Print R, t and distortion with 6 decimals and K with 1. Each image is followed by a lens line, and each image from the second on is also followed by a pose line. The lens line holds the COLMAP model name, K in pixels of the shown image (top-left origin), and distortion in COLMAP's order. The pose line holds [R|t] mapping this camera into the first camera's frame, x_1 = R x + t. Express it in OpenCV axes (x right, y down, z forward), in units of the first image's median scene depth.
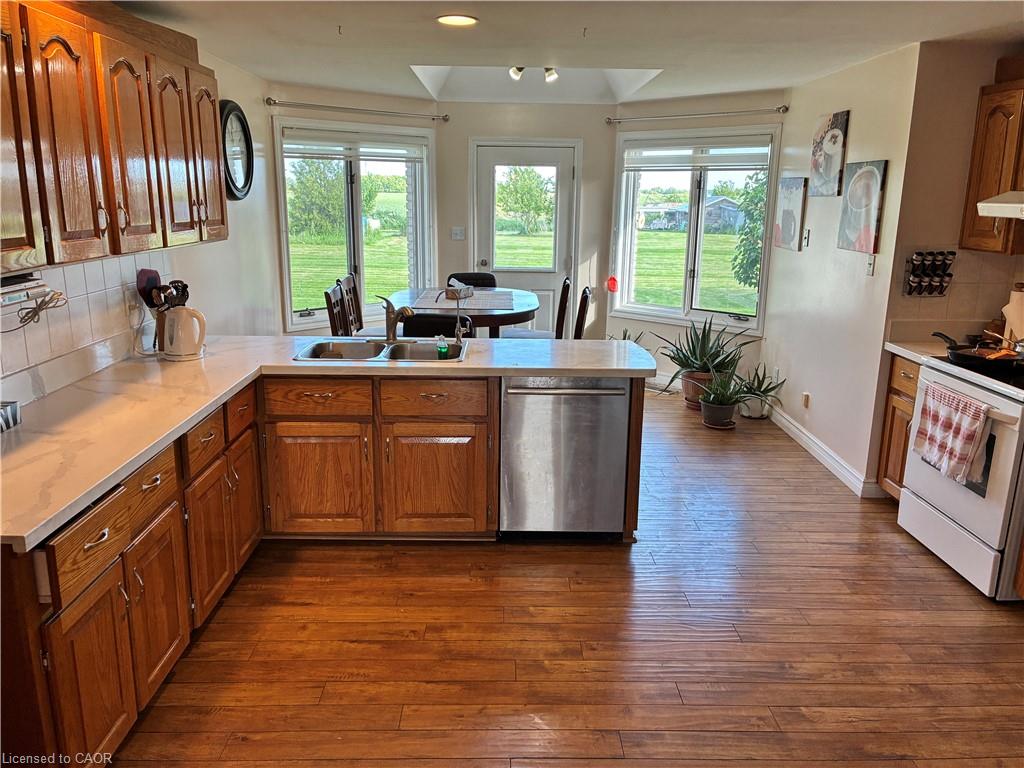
lens RADIAL K [[778.5, 0, 514.6], [0, 778.5, 377.3], [0, 0, 1]] dist [0.063842, 0.000955]
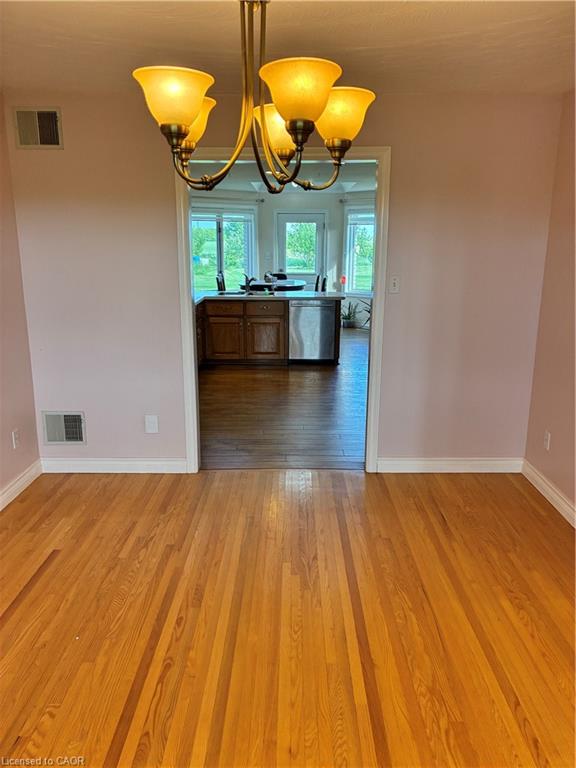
lens RADIAL K [[583.9, 0, 286.0], [0, 583.9, 389.8], [0, 0, 1]] dist [0.063842, 0.000955]
pose [[0.999634, -0.005906, -0.026418, 0.013172], [0.006359, 0.999833, 0.017105, 0.151342], [0.026312, -0.017266, 0.999505, -0.586960]]
